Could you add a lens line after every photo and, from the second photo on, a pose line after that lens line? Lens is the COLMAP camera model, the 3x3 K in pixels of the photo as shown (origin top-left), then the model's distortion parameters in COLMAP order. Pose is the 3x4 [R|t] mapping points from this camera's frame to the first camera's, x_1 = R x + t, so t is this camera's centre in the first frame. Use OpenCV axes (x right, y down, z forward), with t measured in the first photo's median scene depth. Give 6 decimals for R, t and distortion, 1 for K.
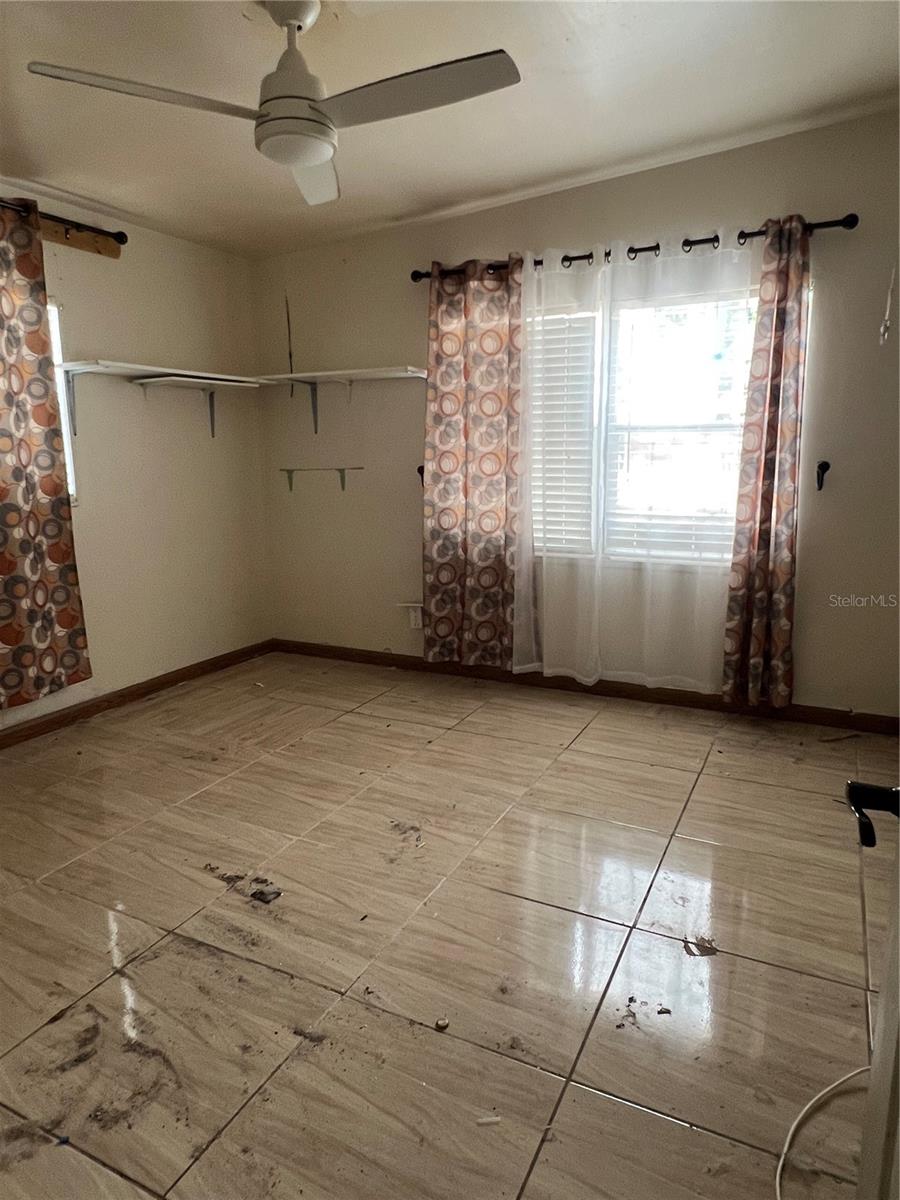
lens RADIAL K [[759.3, 0, 450.8], [0, 759.3, 602.9], [0, 0, 1]] dist [-0.001776, -0.001123]
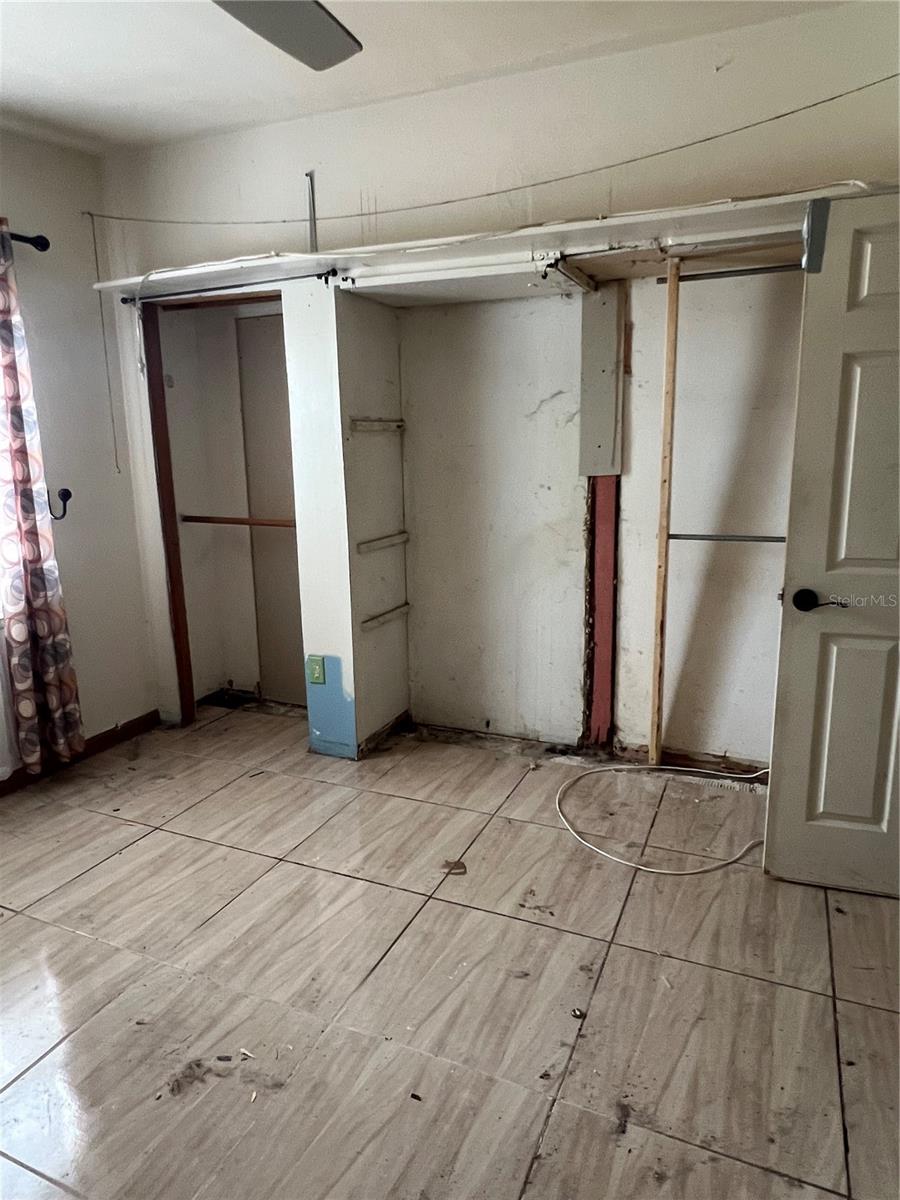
lens RADIAL K [[759.3, 0, 451.5], [0, 759.3, 595.9], [0, 0, 1]] dist [-0.001776, -0.001123]
pose [[-0.049441, -0.188651, 0.980799, -0.814084], [0.215277, 0.956905, 0.194907, -0.223770], [-0.975301, 0.220780, -0.006698, 0.903154]]
